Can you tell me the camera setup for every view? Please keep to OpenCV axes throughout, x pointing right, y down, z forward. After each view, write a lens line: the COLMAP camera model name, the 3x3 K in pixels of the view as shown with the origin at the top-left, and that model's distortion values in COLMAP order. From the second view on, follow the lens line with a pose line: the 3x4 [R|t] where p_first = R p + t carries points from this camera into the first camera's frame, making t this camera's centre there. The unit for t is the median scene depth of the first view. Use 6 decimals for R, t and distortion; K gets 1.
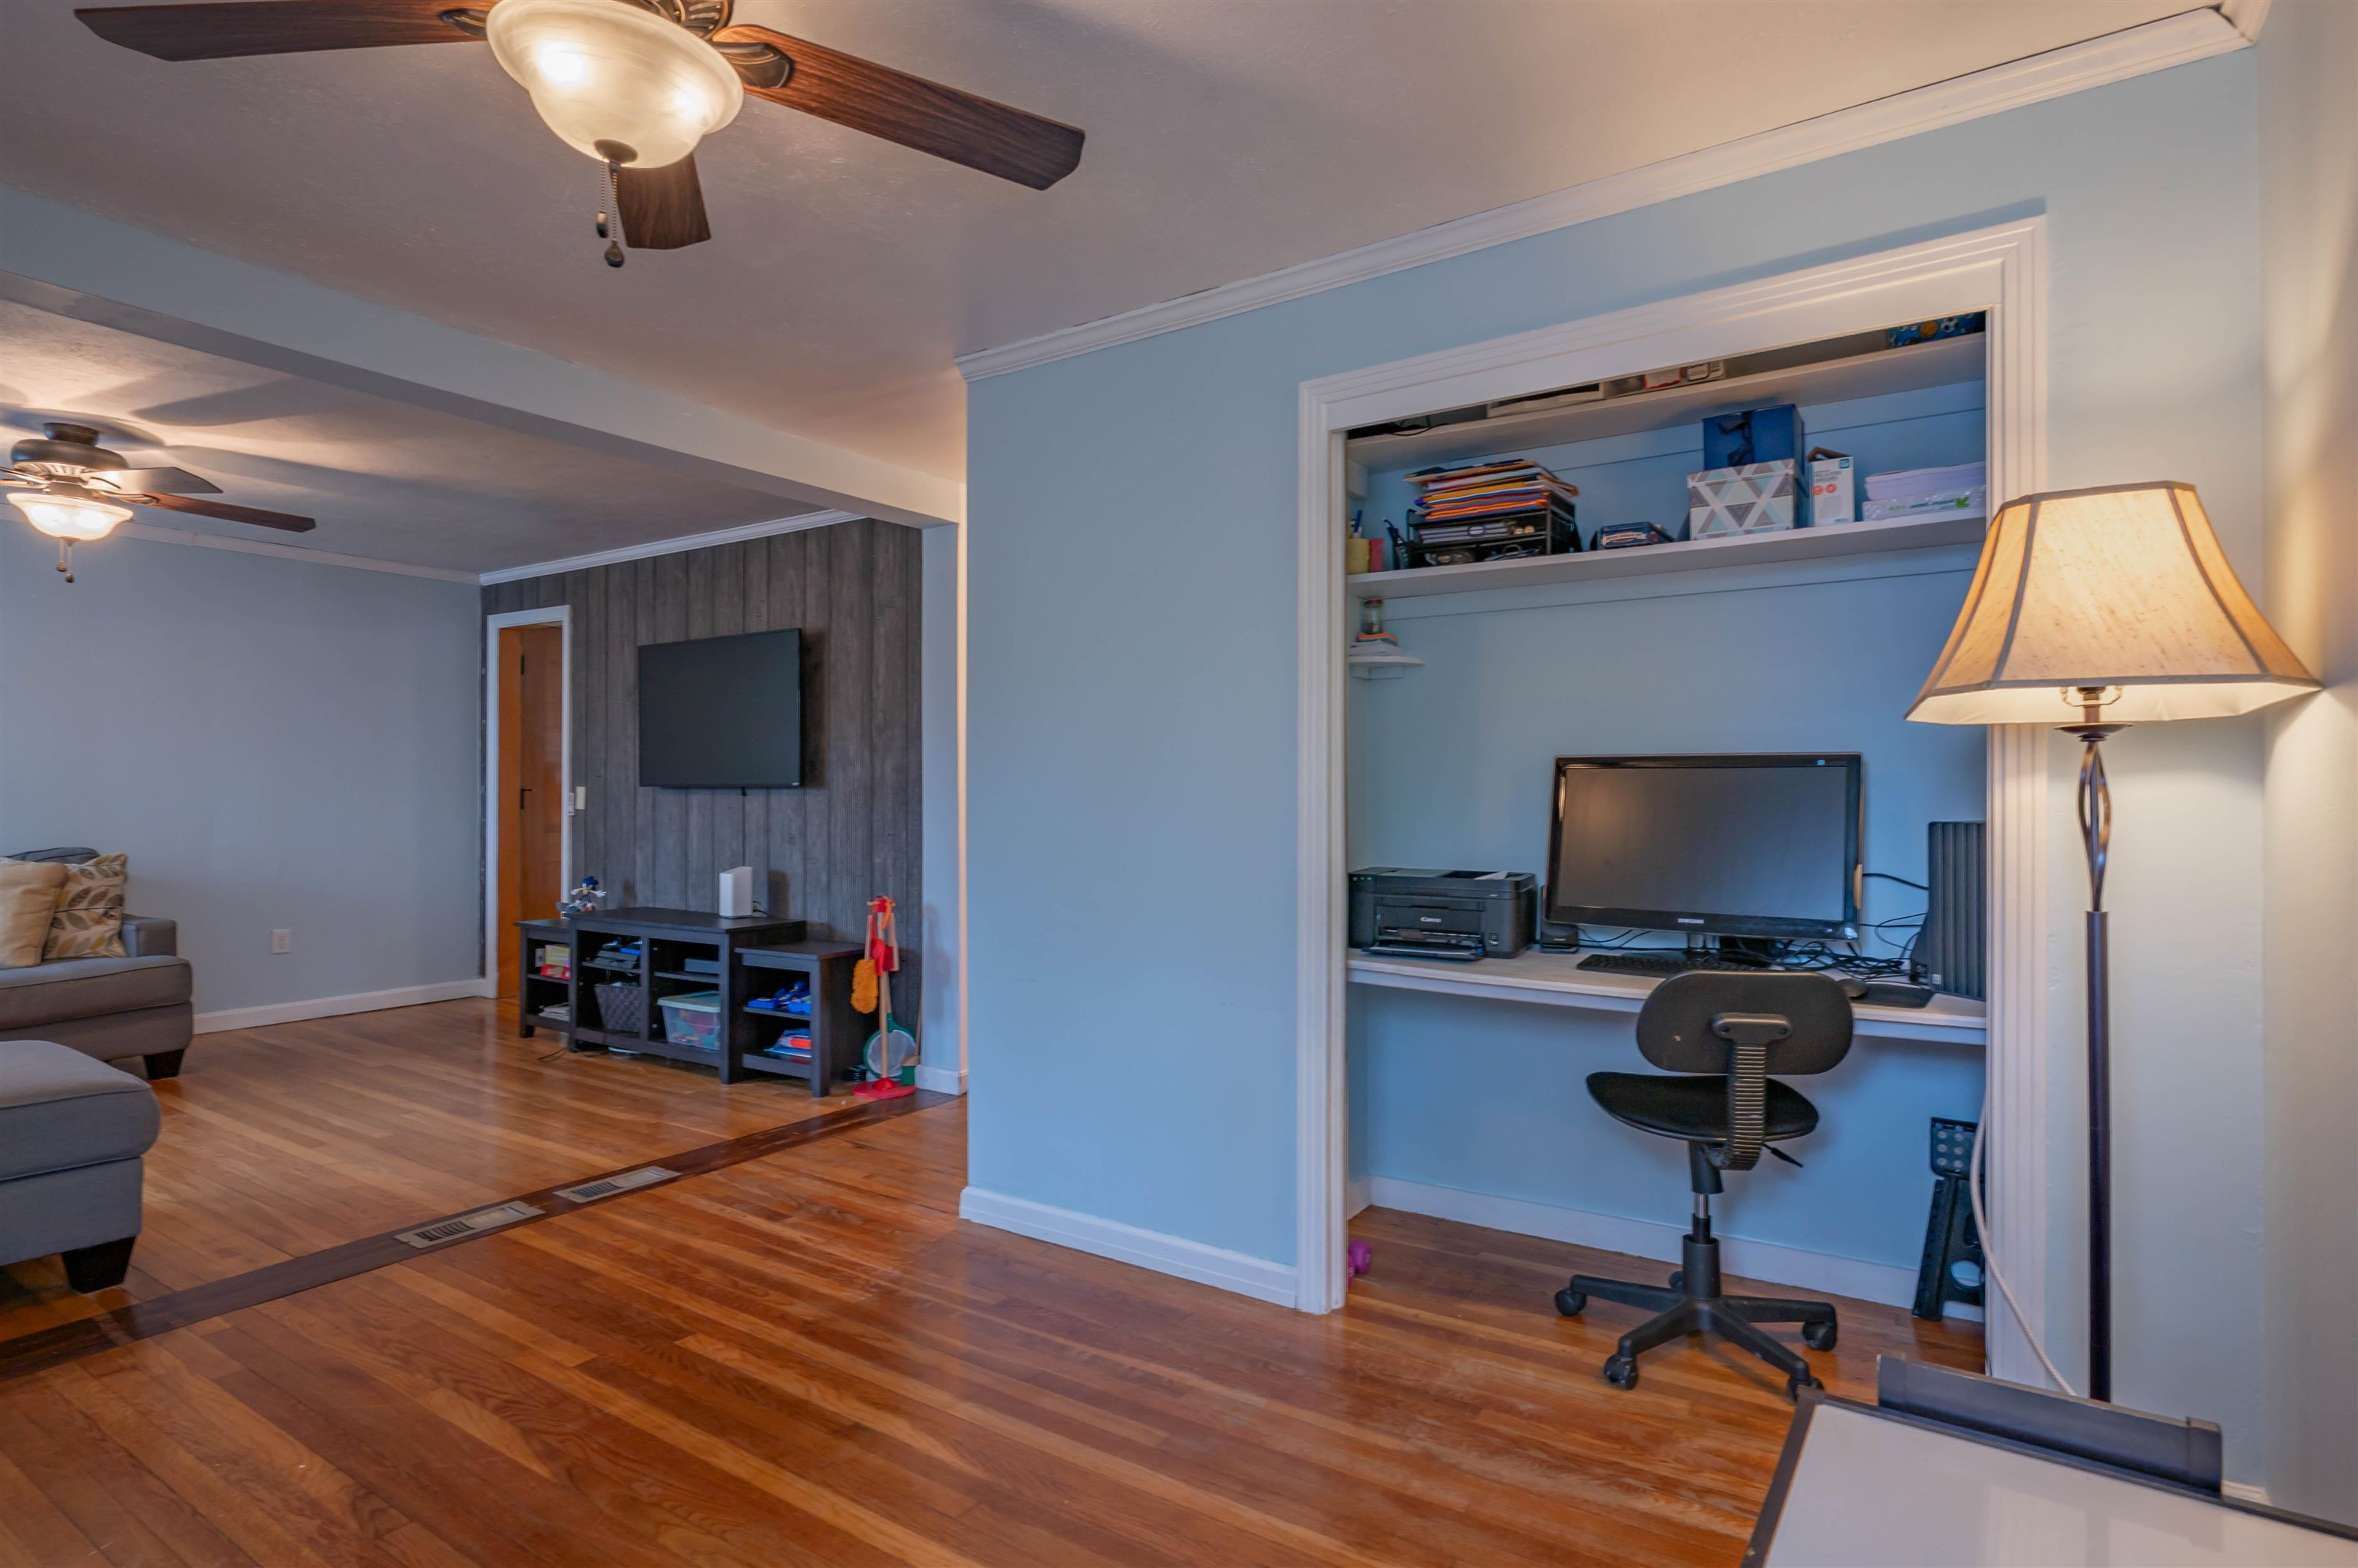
lens RADIAL K [[1198.1, 0, 1179.0], [0, 1198.1, 784.0], [0, 0, 1]] dist [0.000652, 0.000279]
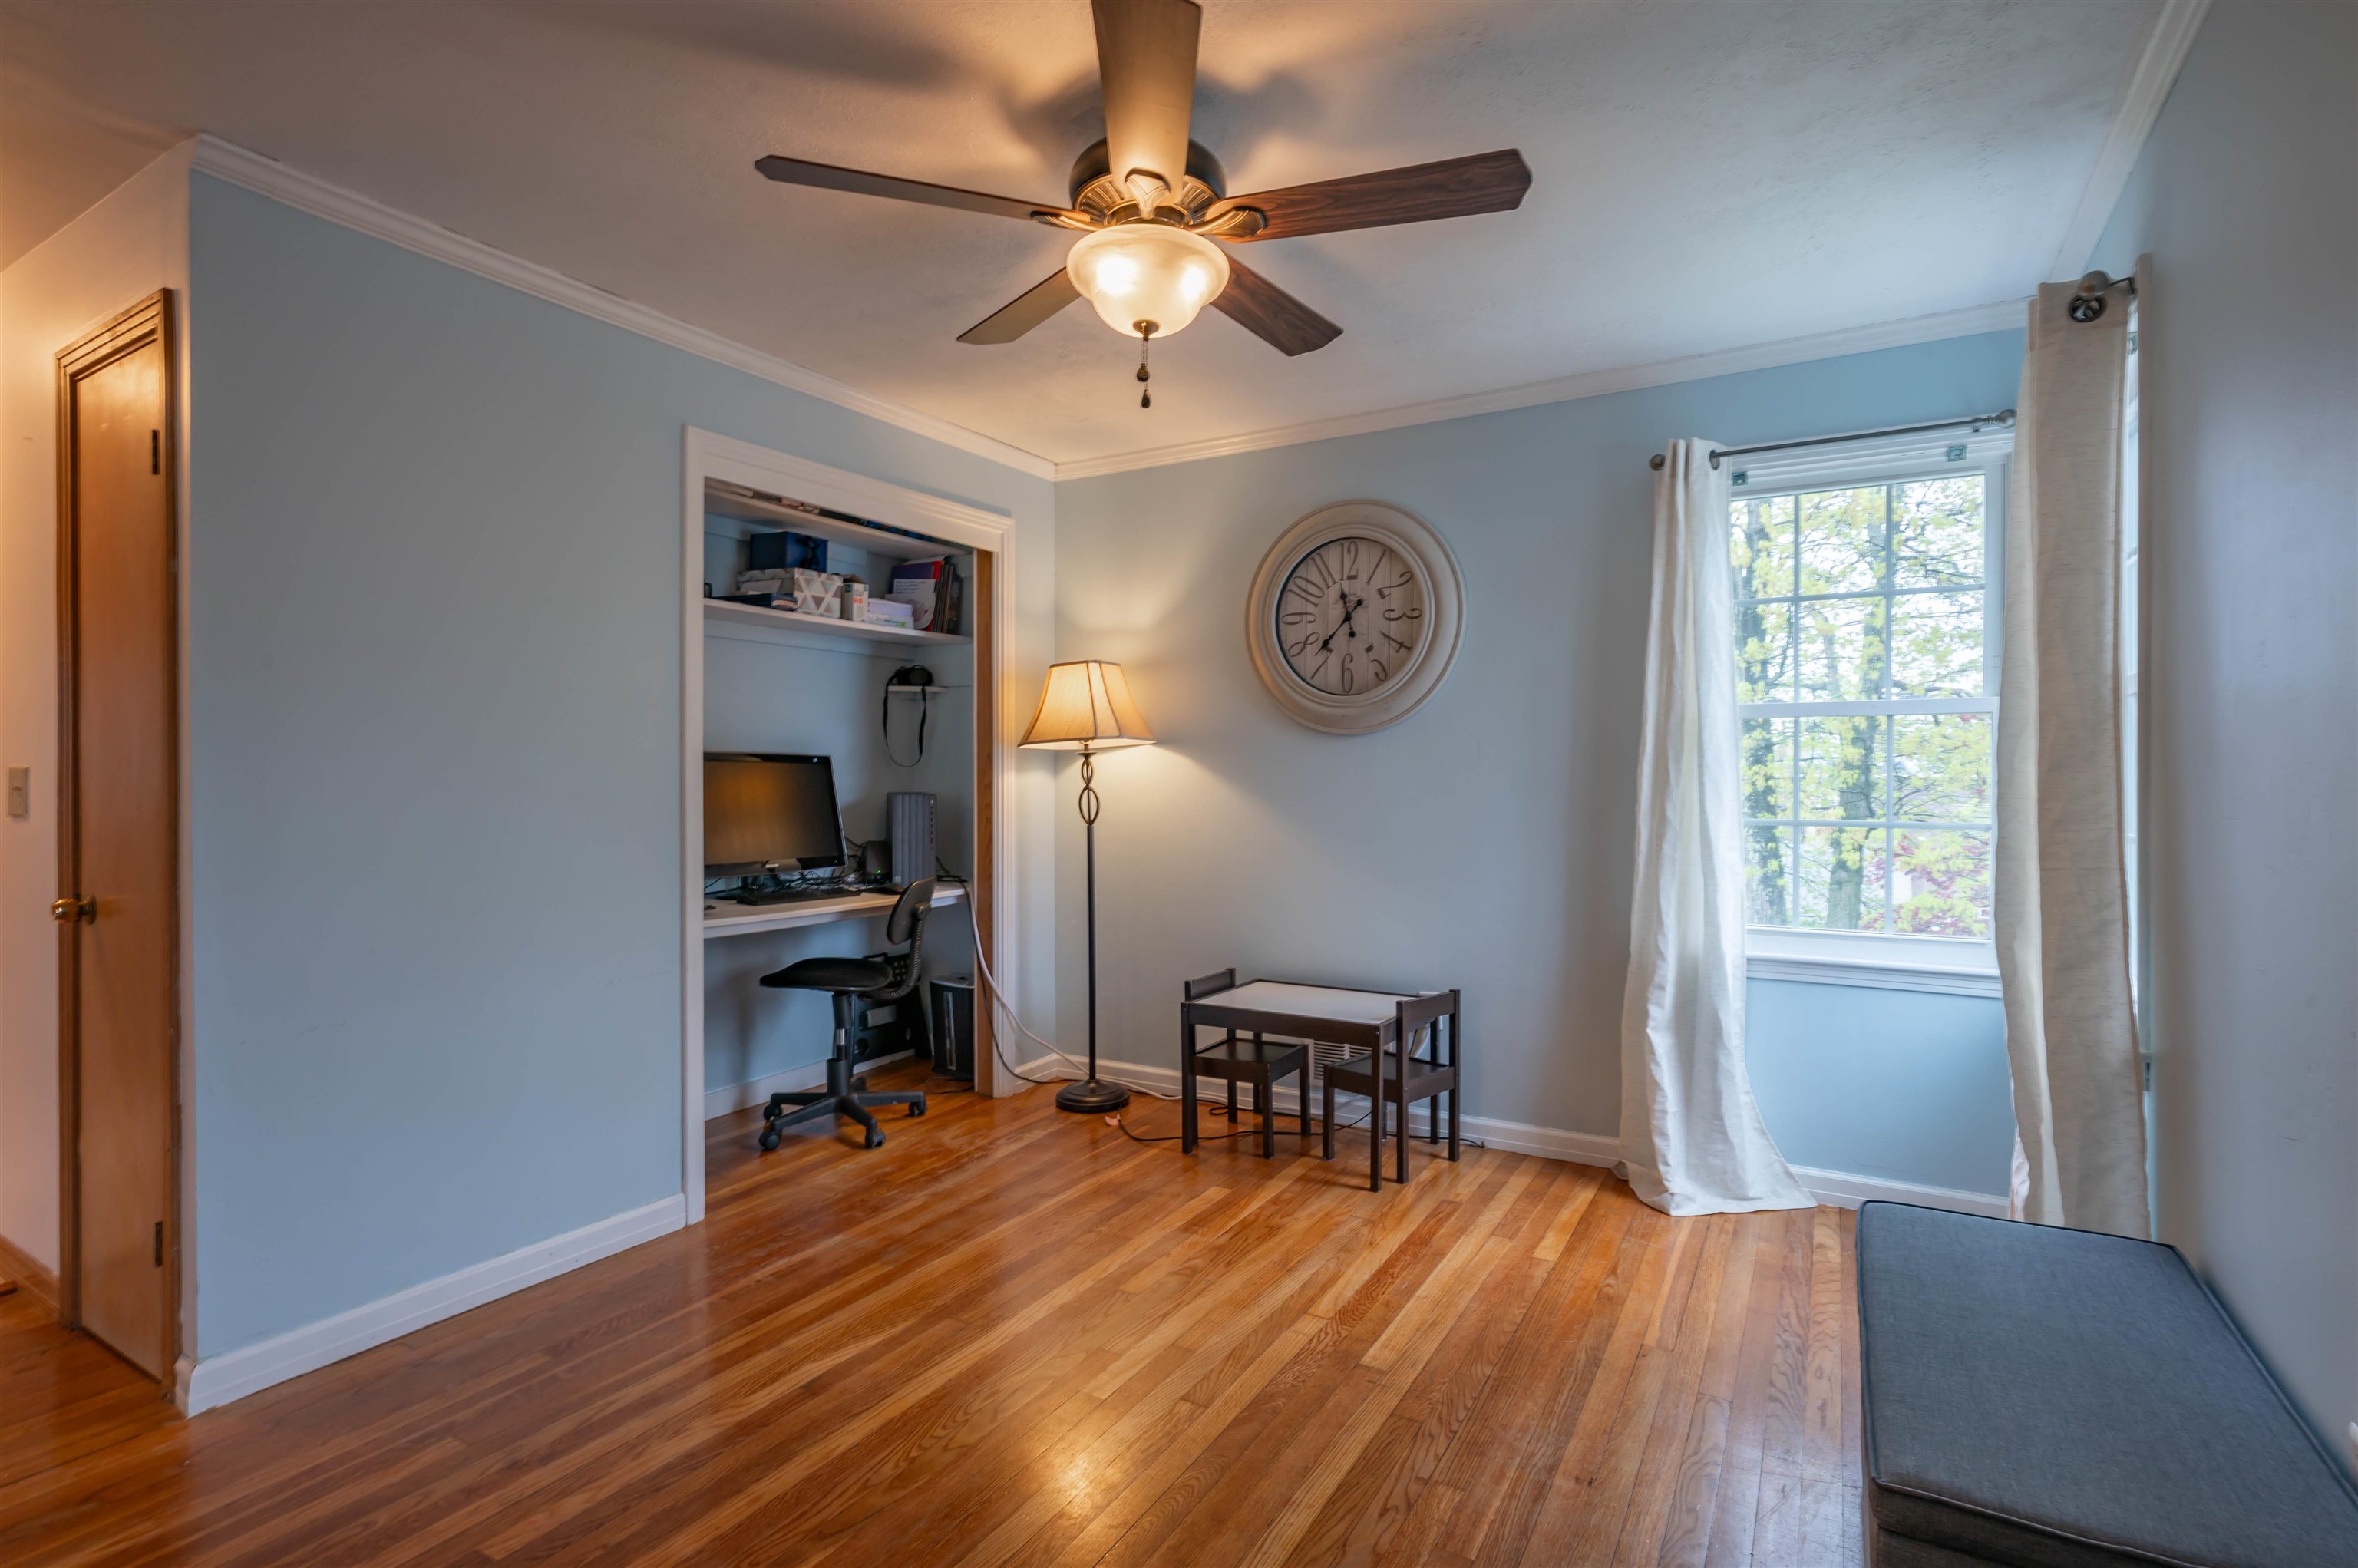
lens RADIAL K [[1136.8, 0, 1180.1], [0, 1136.8, 779.8], [0, 0, 1]] dist [0.001163, 0.000740]
pose [[-0.050118, -0.004985, 0.998731, -1.148225], [-0.009383, 0.999946, 0.004520, -0.003758], [-0.998699, -0.009144, -0.050162, 0.652281]]
